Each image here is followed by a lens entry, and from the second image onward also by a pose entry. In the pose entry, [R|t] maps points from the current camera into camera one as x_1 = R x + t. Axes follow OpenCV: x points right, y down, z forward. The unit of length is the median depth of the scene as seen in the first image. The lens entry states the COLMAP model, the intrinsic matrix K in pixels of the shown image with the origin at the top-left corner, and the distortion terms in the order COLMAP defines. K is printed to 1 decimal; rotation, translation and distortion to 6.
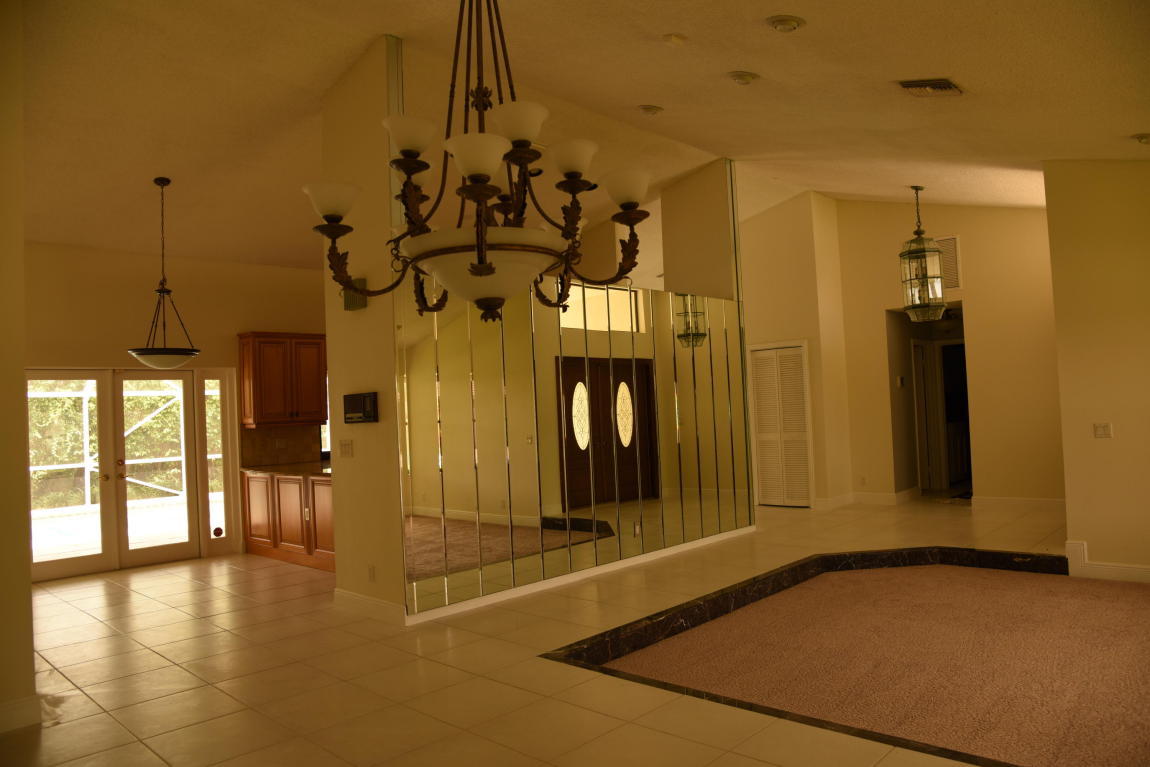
lens RADIAL K [[788.1, 0, 575.0], [0, 788.1, 383.5], [0, 0, 1]] dist [-0.122391, 0.070598]
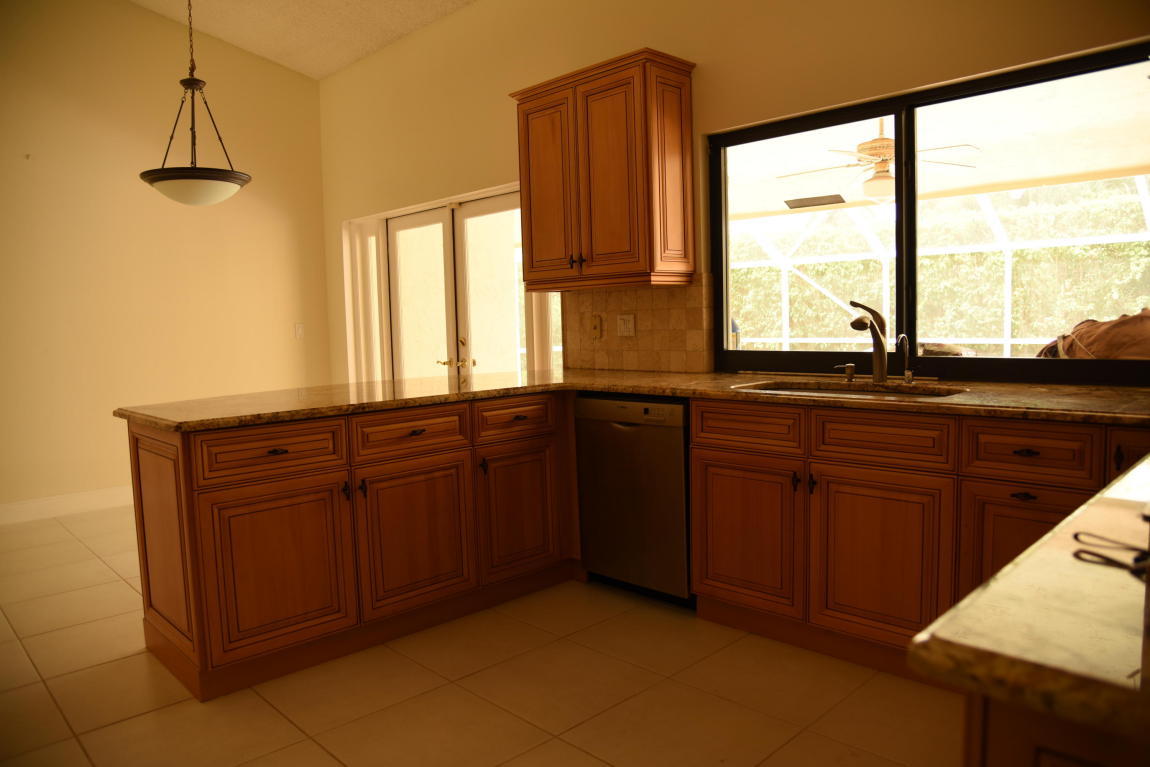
lens RADIAL K [[788.1, 0, 575.0], [0, 788.1, 383.5], [0, 0, 1]] dist [-0.122391, 0.070598]
pose [[-0.037292, 0.125852, -0.991348, 0.099485], [0.067715, 0.990076, 0.123144, 0.060672], [0.997008, -0.062537, -0.045444, 1.145803]]
